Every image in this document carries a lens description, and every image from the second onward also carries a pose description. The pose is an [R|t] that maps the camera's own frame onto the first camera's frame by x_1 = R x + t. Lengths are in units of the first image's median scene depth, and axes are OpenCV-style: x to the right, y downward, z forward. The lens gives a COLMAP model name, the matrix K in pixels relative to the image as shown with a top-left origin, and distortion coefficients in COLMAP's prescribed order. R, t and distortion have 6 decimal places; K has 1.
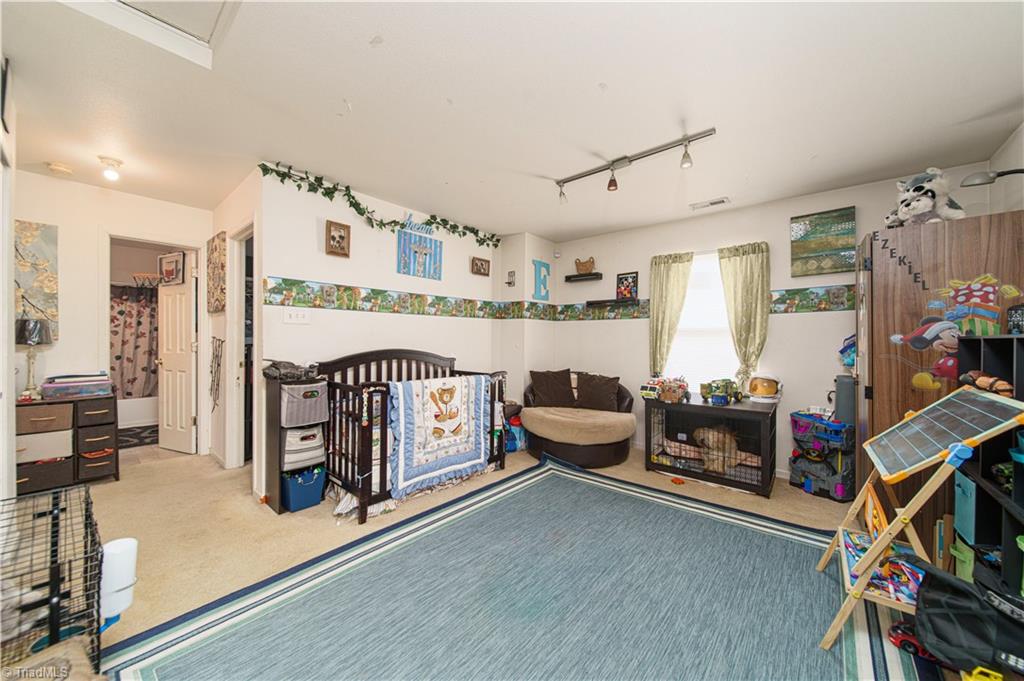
lens RADIAL K [[354.5, 0, 508.6], [0, 354.5, 341.6], [0, 0, 1]] dist [0.000102, -0.000034]
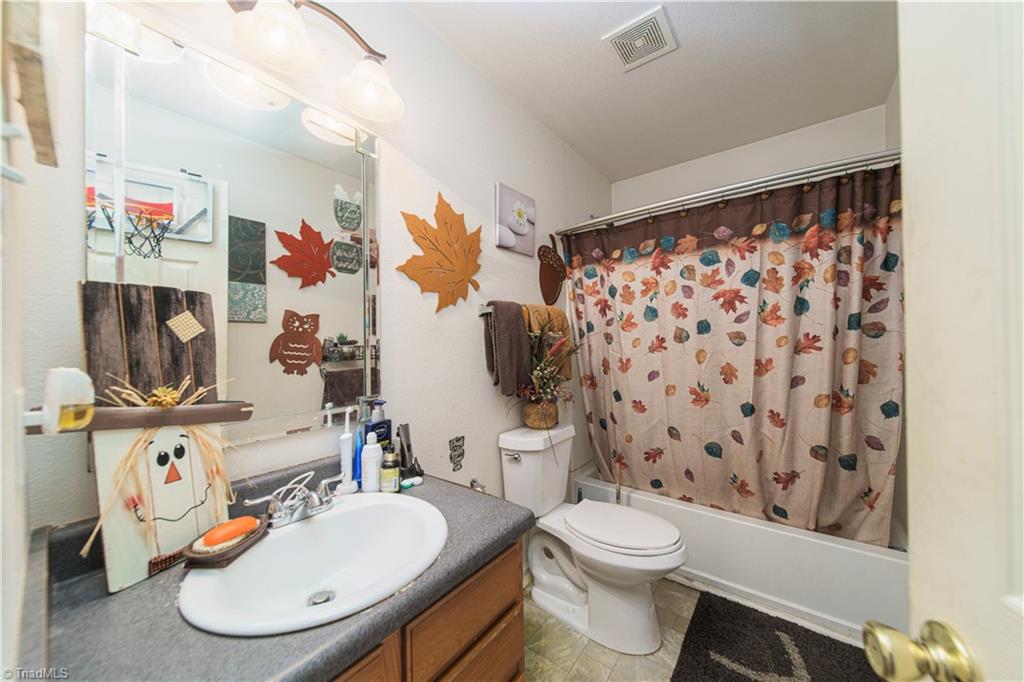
lens RADIAL K [[354.5, 0, 507.3], [0, 354.5, 340.4], [0, 0, 1]] dist [0.000102, -0.000034]
pose [[0.035639, -0.008354, -0.999330, -0.744173], [0.008952, 0.999928, -0.008040, -0.021521], [0.999325, -0.008659, 0.035711, 0.735165]]
